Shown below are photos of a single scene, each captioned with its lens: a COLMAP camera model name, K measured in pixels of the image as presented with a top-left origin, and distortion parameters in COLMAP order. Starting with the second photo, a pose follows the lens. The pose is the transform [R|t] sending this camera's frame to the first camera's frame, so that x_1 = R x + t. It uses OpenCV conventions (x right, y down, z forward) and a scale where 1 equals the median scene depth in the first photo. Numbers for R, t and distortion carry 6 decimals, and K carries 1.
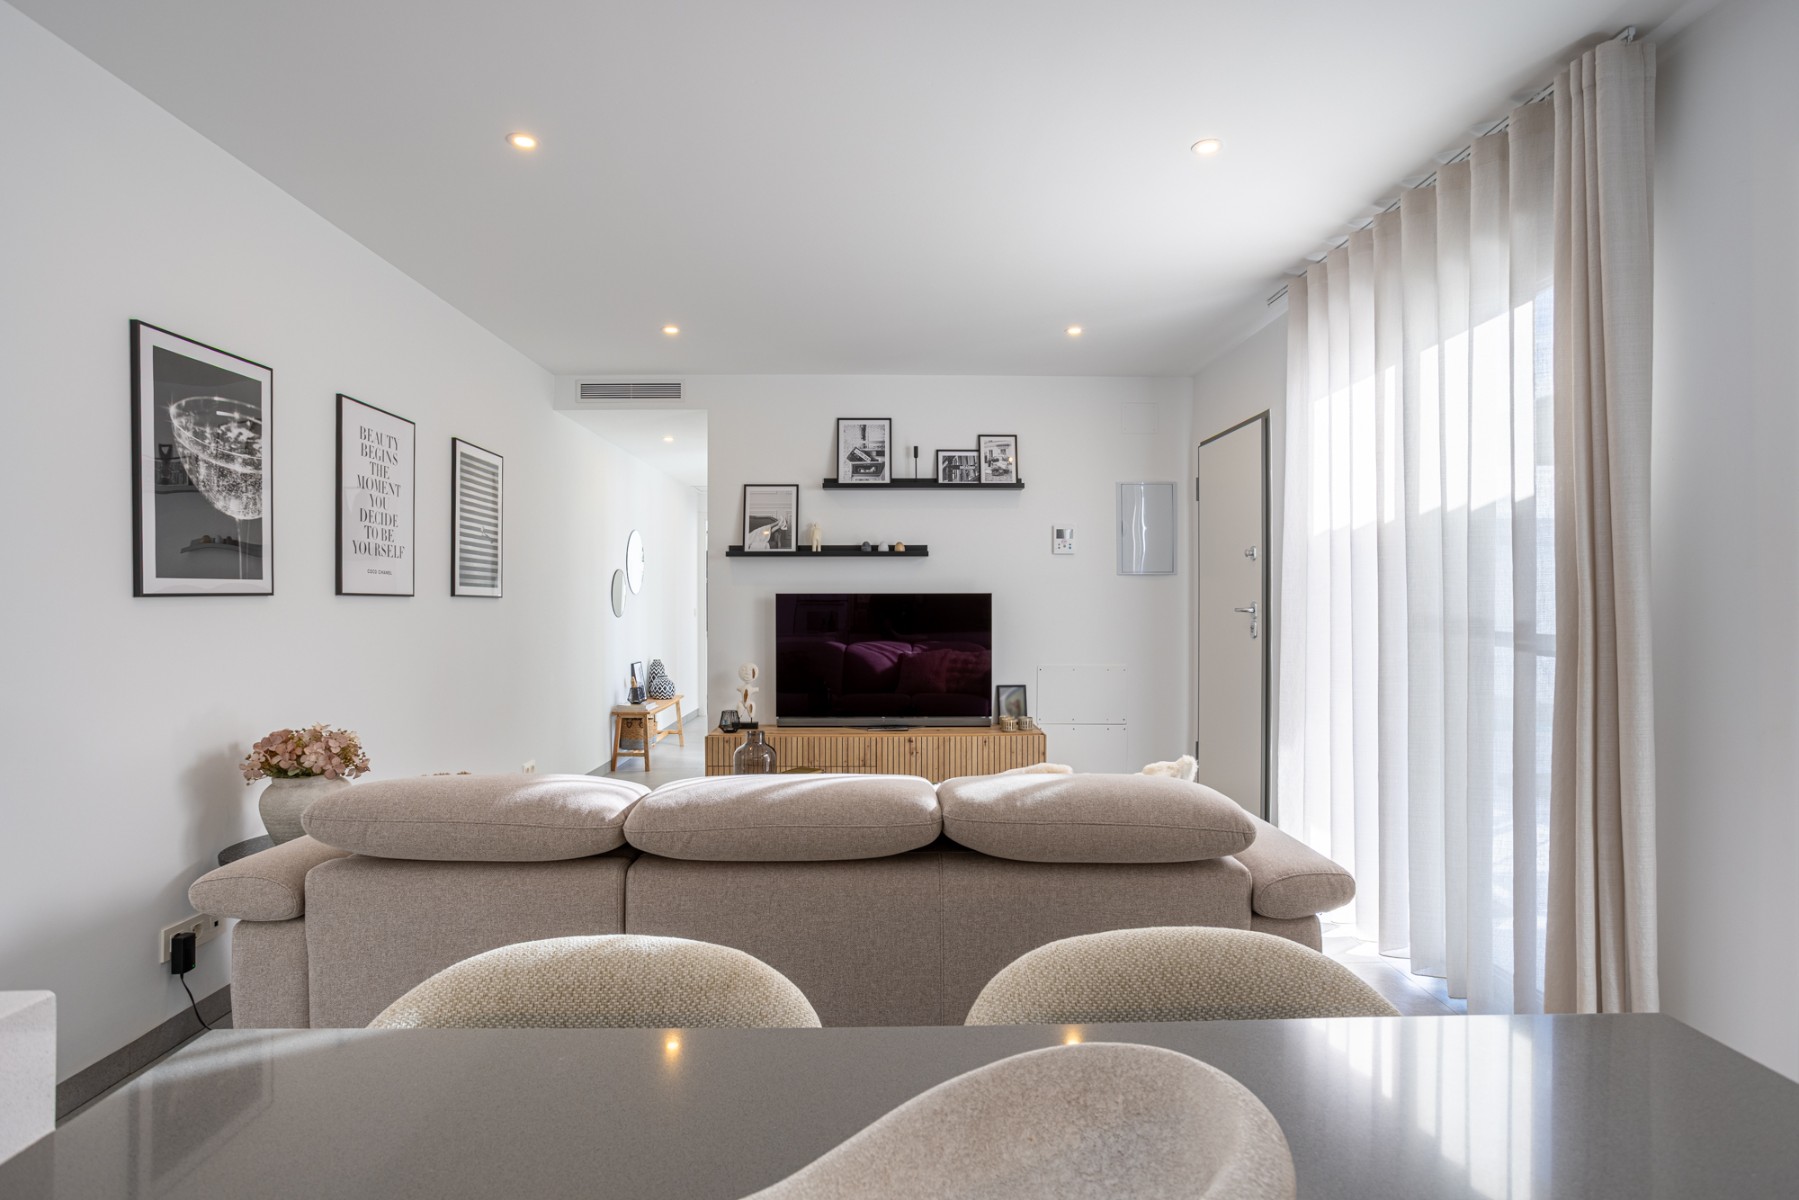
lens RADIAL K [[910.6, 0, 910.4], [0, 910.6, 599.1], [0, 0, 1]] dist [-0.076394, 0.053820]
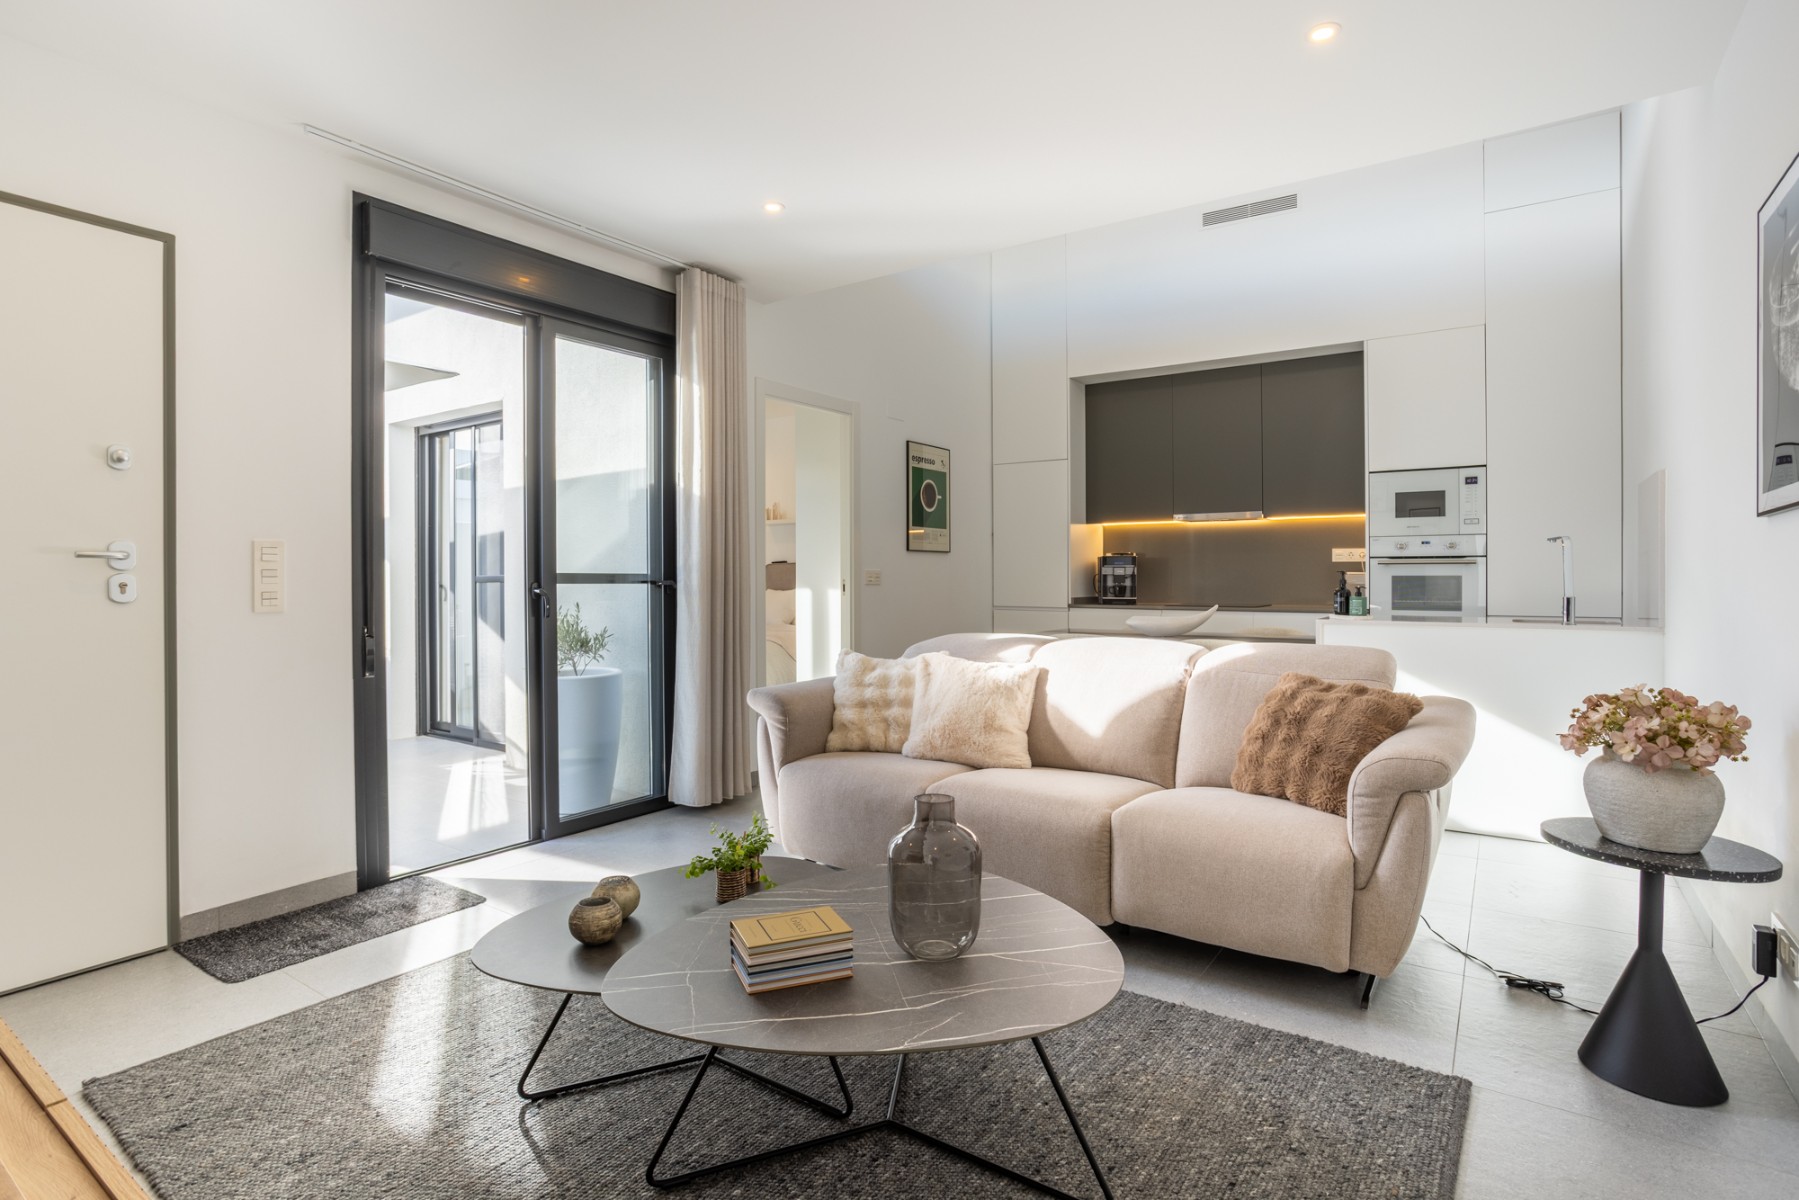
lens RADIAL K [[896.1, 0, 906.2], [0, 896.1, 582.3], [0, 0, 1]] dist [-0.055574, 0.029912]
pose [[-0.807200, 0.000626, 0.590277, -0.320721], [0.004437, 0.999978, 0.005007, 0.025349], [-0.590261, 0.006660, -0.807185, 1.028004]]
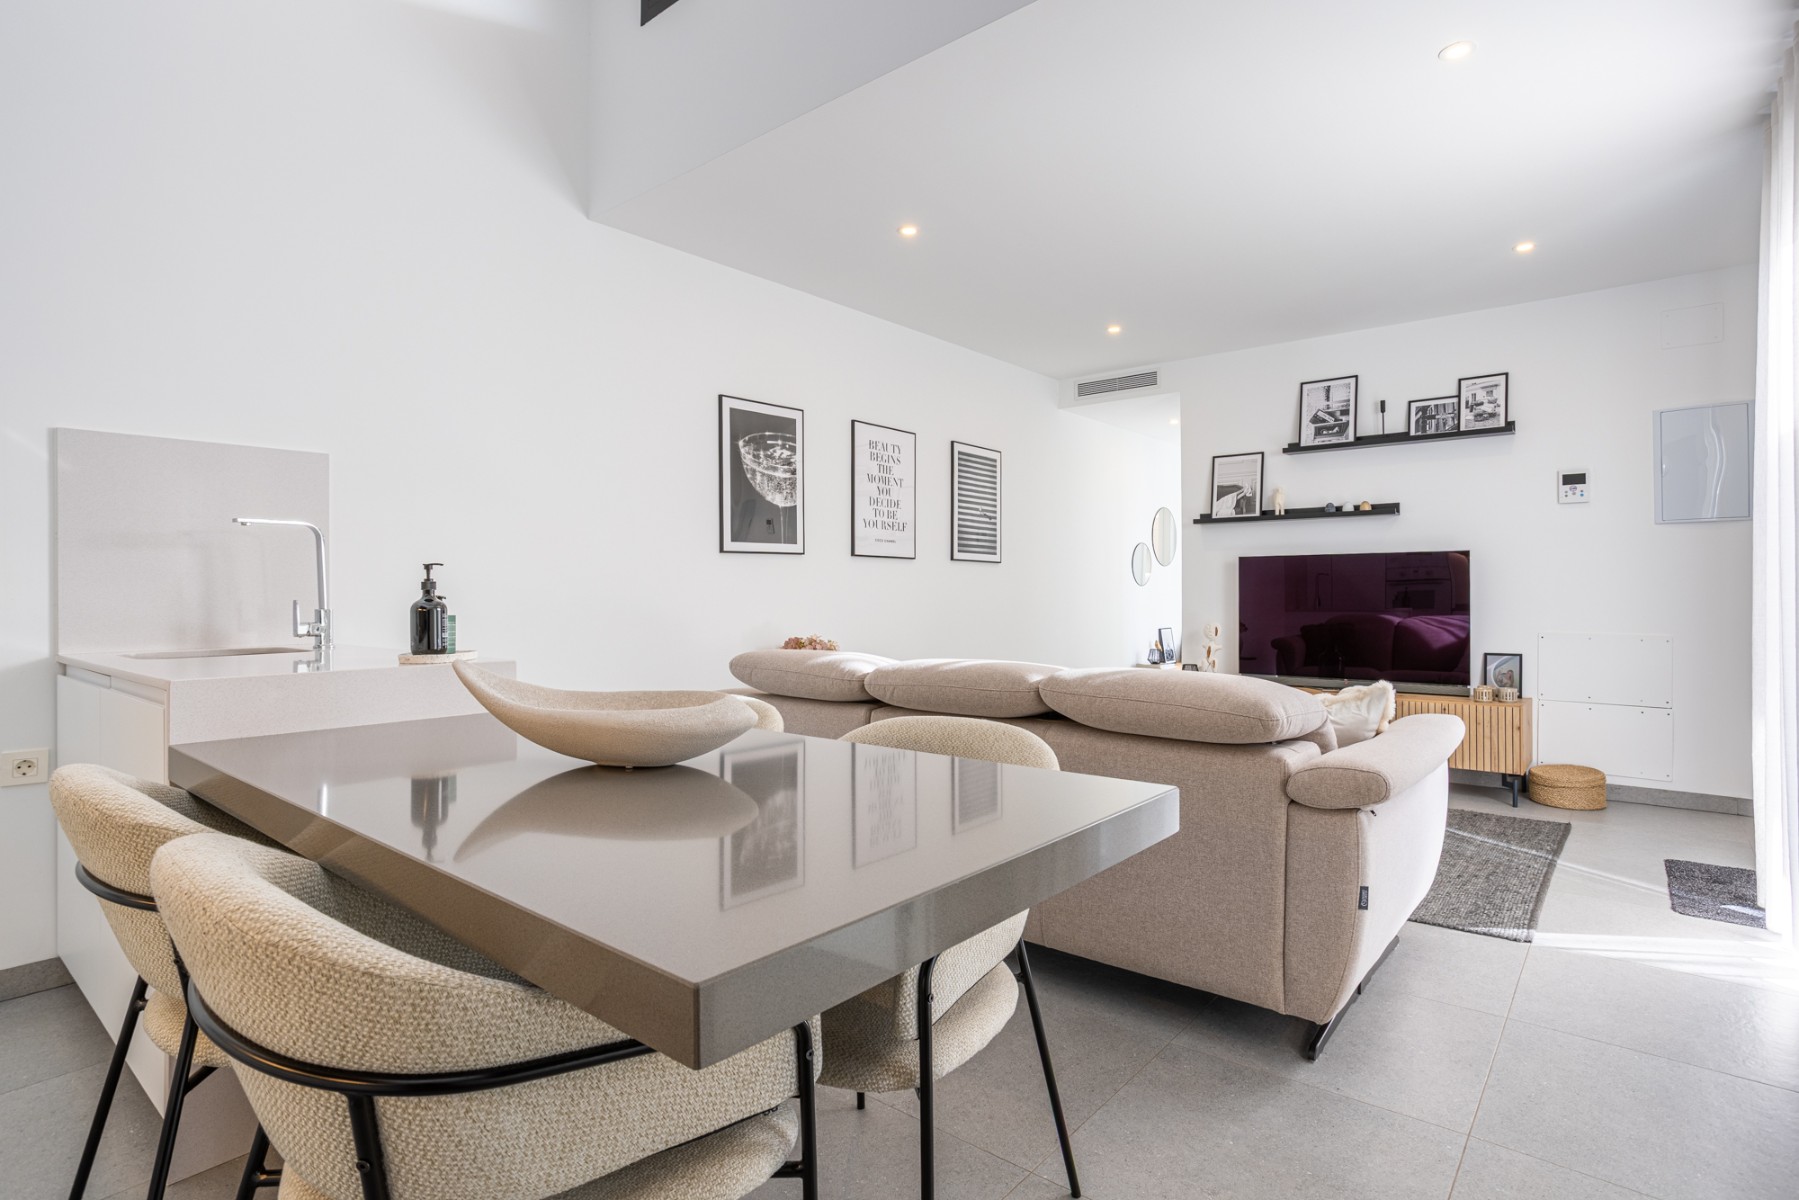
lens RADIAL K [[910.6, 0, 910.4], [0, 910.6, 599.1], [0, 0, 1]] dist [-0.076394, 0.053820]
pose [[0.751257, 0.003865, -0.659999, 0.269821], [0.002922, 0.999954, 0.009182, 0.033821], [0.660004, -0.008827, 0.751211, -0.044939]]
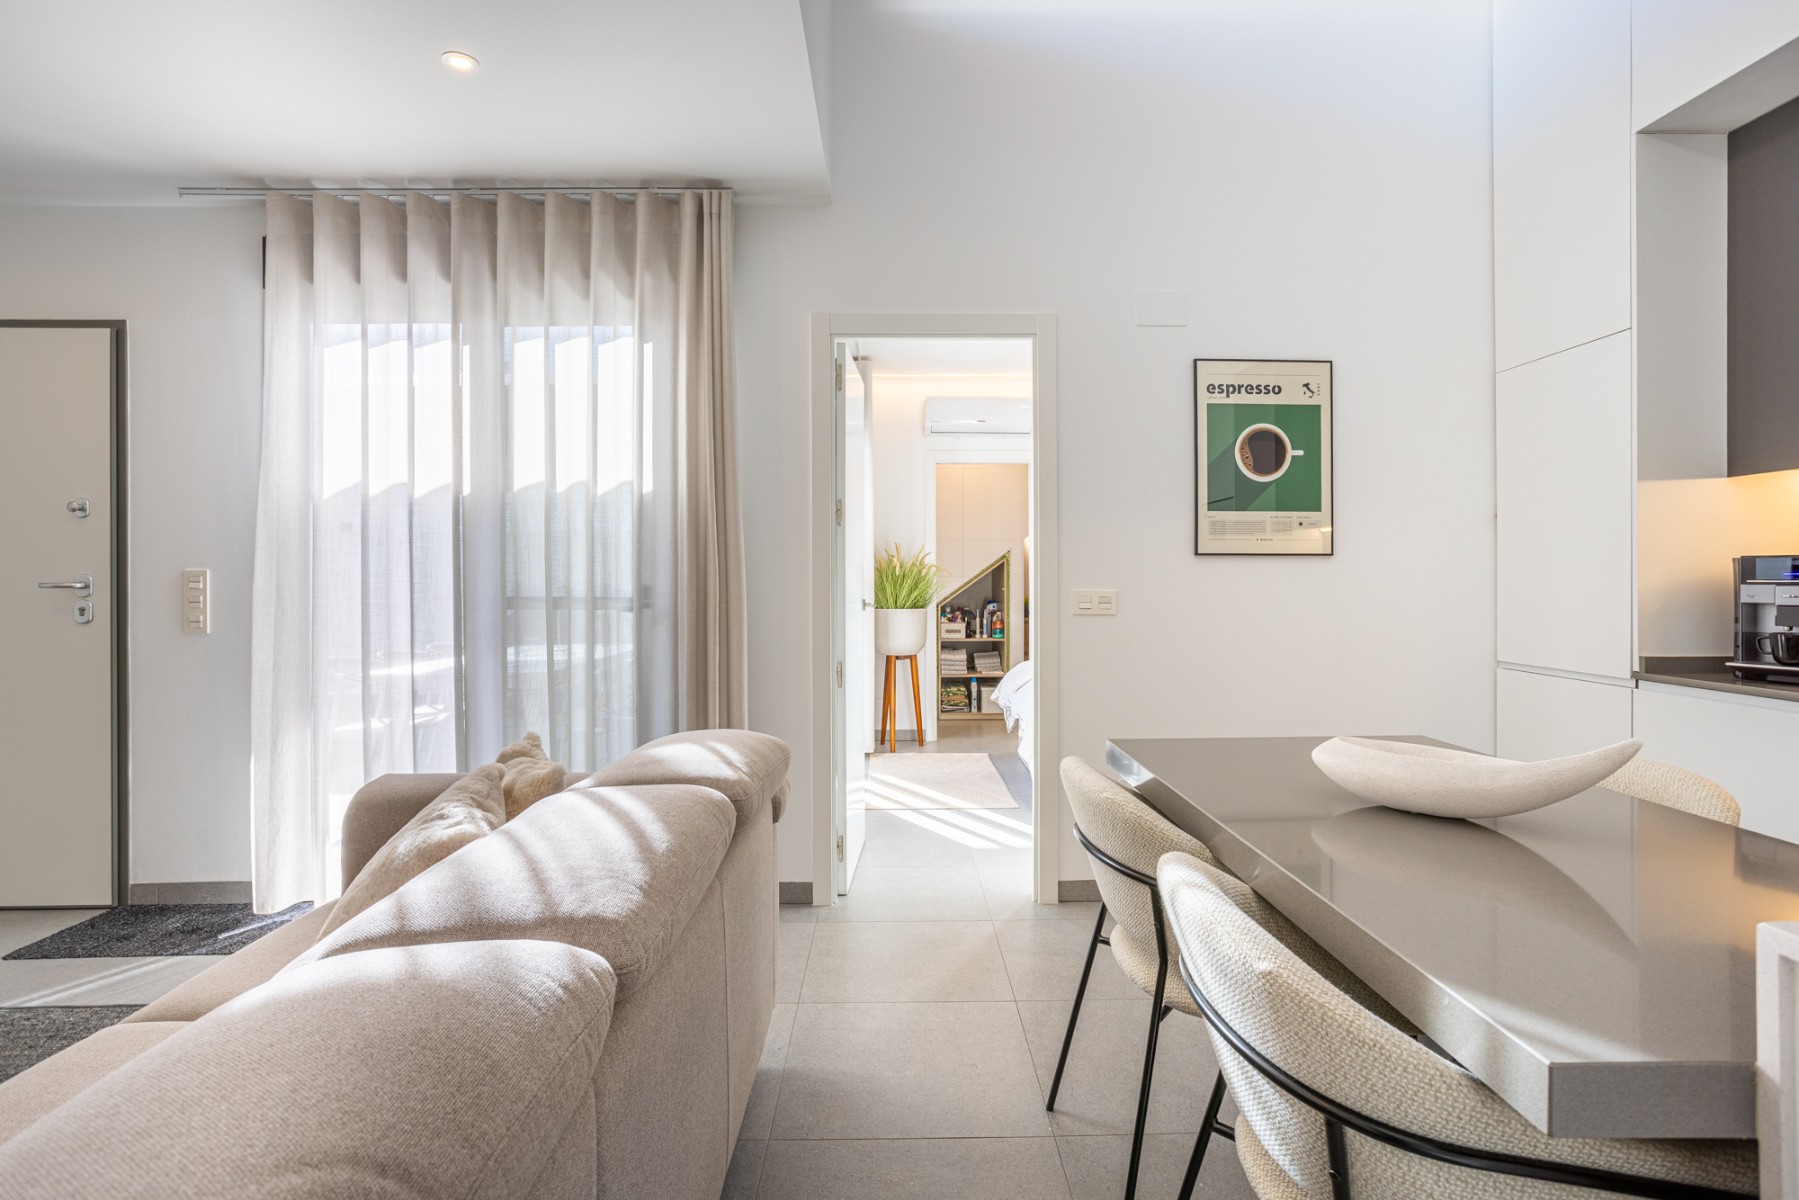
lens RADIAL K [[896.1, 0, 906.2], [0, 896.1, 582.3], [0, 0, 1]] dist [-0.055574, 0.029912]
pose [[0.011673, 0.001764, 0.999930, -0.285309], [0.001711, 0.999997, -0.001785, 0.010404], [-0.999930, 0.001731, 0.011670, 0.286325]]
